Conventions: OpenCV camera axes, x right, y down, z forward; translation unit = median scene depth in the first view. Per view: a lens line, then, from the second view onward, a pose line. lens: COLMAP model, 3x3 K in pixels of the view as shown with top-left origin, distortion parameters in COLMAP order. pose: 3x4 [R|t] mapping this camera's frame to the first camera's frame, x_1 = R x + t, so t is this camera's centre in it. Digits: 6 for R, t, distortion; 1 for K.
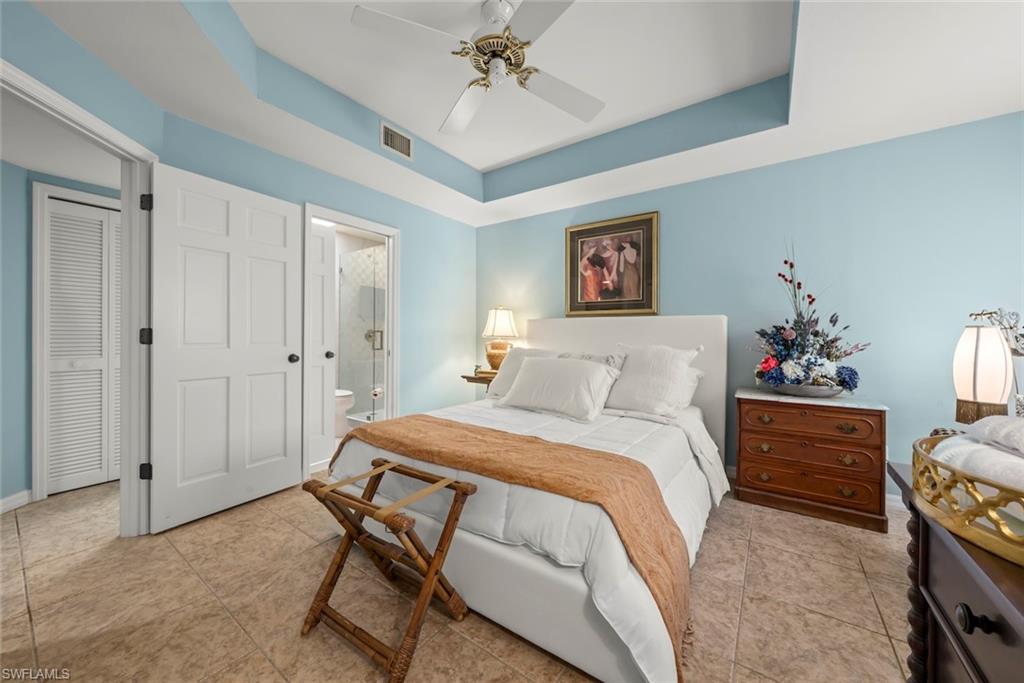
lens RADIAL K [[366.2, 0, 512.7], [0, 366.2, 336.3], [0, 0, 1]] dist [0.002001, -0.000026]
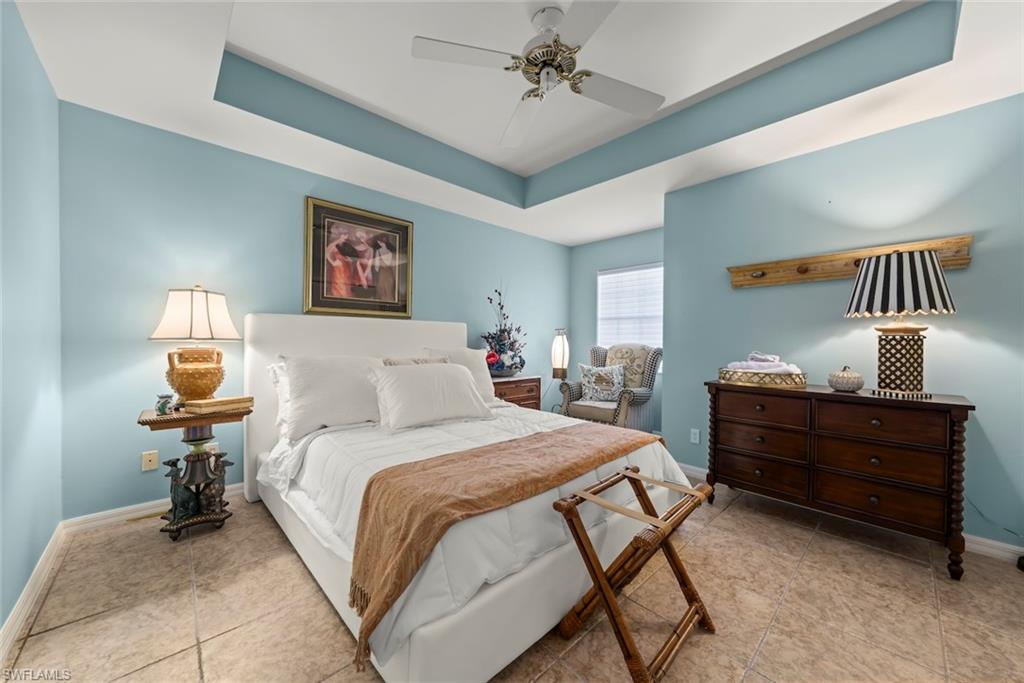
lens RADIAL K [[366.2, 0, 507.9], [0, 366.2, 344.2], [0, 0, 1]] dist [0.002001, -0.000026]
pose [[0.208568, -0.017429, 0.977853, -0.556145], [-0.005628, 0.999803, 0.019021, -0.006266], [-0.977992, -0.009470, 0.208429, 0.464233]]
